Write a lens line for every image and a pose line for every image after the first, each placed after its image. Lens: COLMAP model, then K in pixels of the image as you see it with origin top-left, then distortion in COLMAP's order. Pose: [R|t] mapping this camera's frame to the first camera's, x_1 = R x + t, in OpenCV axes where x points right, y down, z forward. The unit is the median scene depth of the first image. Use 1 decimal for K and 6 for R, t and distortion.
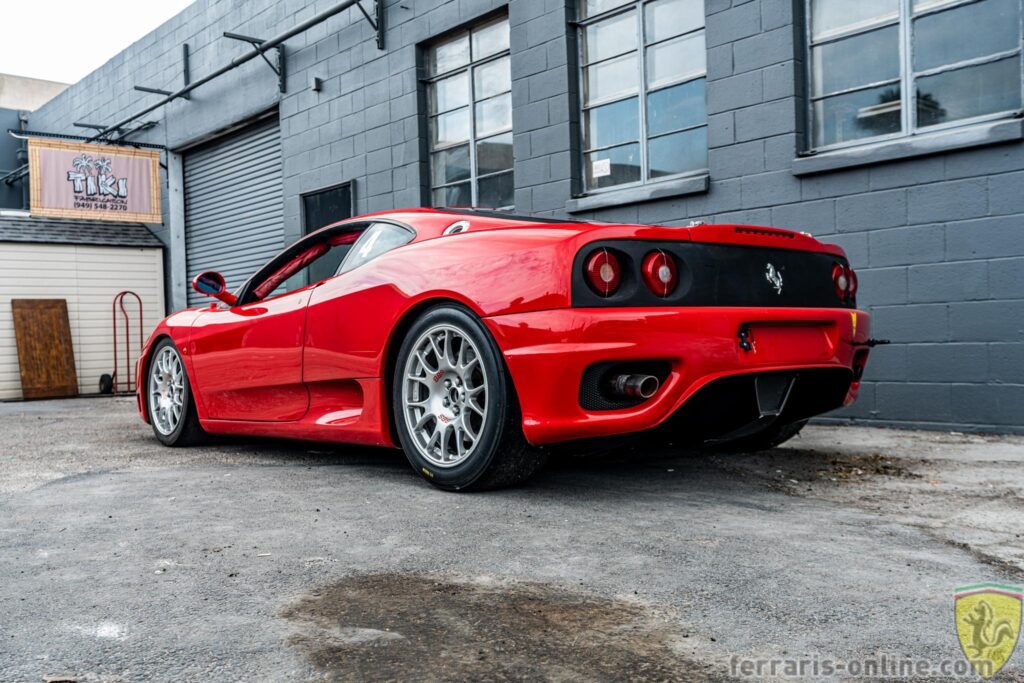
lens RADIAL K [[923.5, 0, 508.8], [0, 923.5, 338.9], [0, 0, 1]] dist [0.016030, -0.008363]
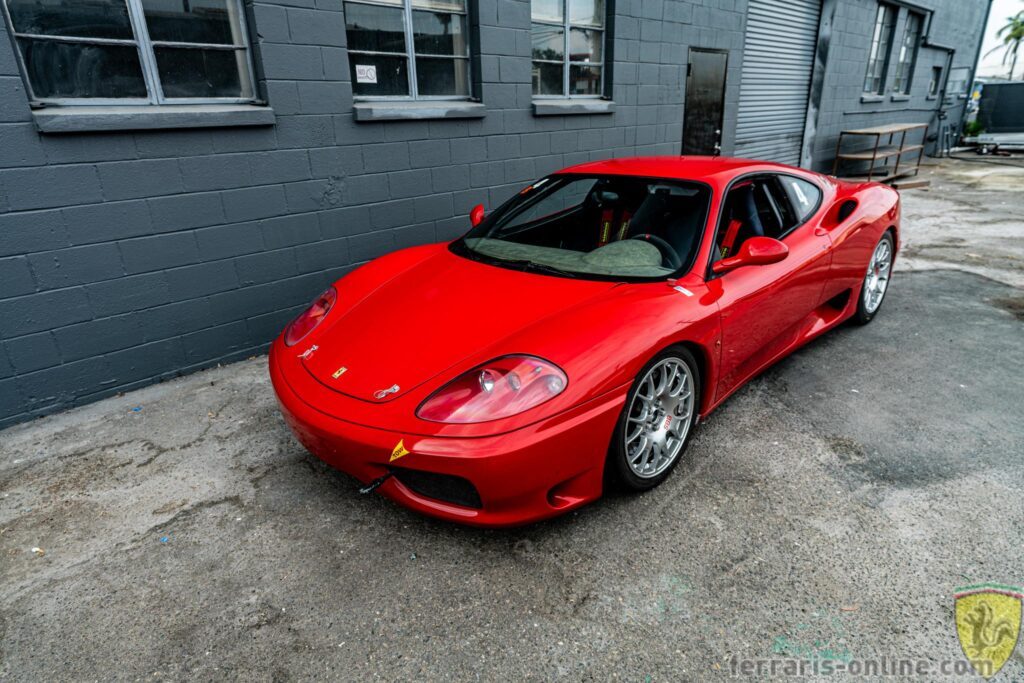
lens RADIAL K [[597.3, 0, 509.3], [0, 597.3, 344.3], [0, 0, 1]] dist [-0.005808, 0.007617]
pose [[-0.056295, -0.333364, 0.941116, -0.608730], [0.032502, 0.941499, 0.335444, -0.121614], [-0.997885, 0.049472, -0.042166, 0.889387]]
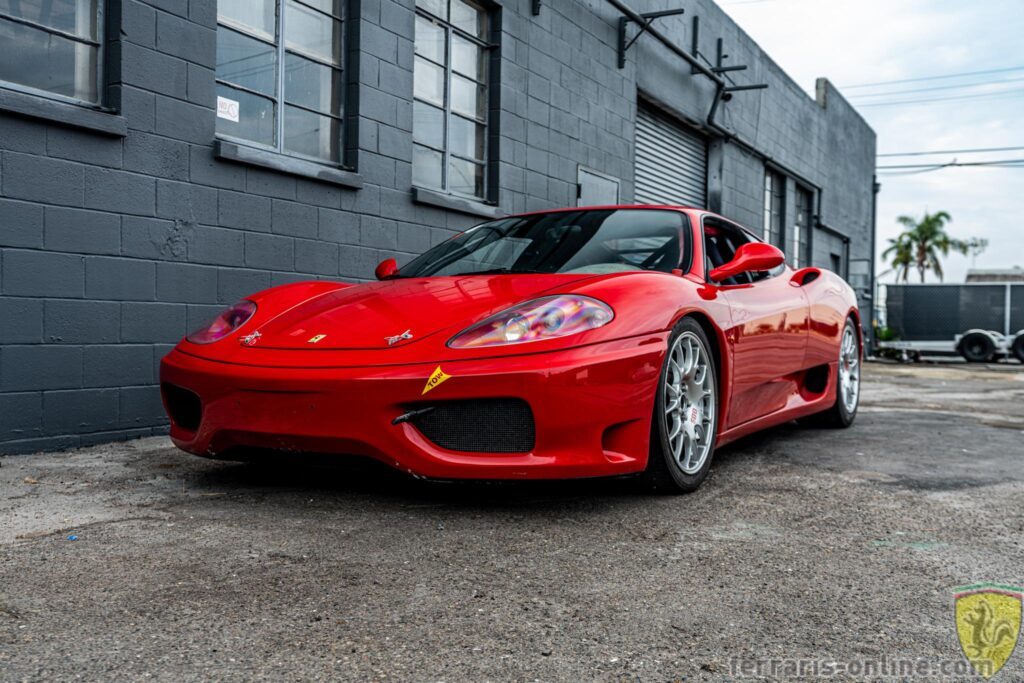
lens RADIAL K [[983.8, 0, 511.1], [0, 983.8, 339.3], [0, 0, 1]] dist [0.015859, 0.000000]
pose [[-0.325891, 0.016374, 0.945265, -0.750084], [-0.005383, 0.999802, -0.019174, 0.021095], [-0.945392, -0.011337, -0.325738, 1.043753]]
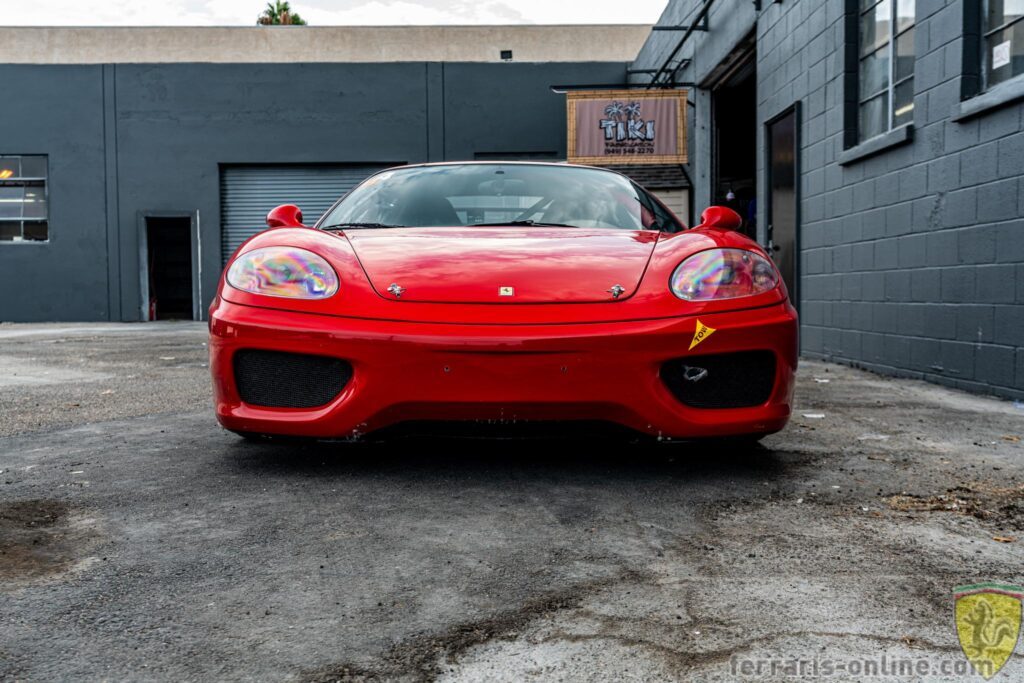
lens RADIAL K [[983.8, 0, 503.5], [0, 983.8, 339.8], [0, 0, 1]] dist [0.015859, 0.000000]
pose [[0.744005, 0.053844, -0.666001, 0.337776], [-0.013084, 0.997731, 0.066047, -0.008476], [0.668046, -0.040425, 0.743021, 0.156819]]
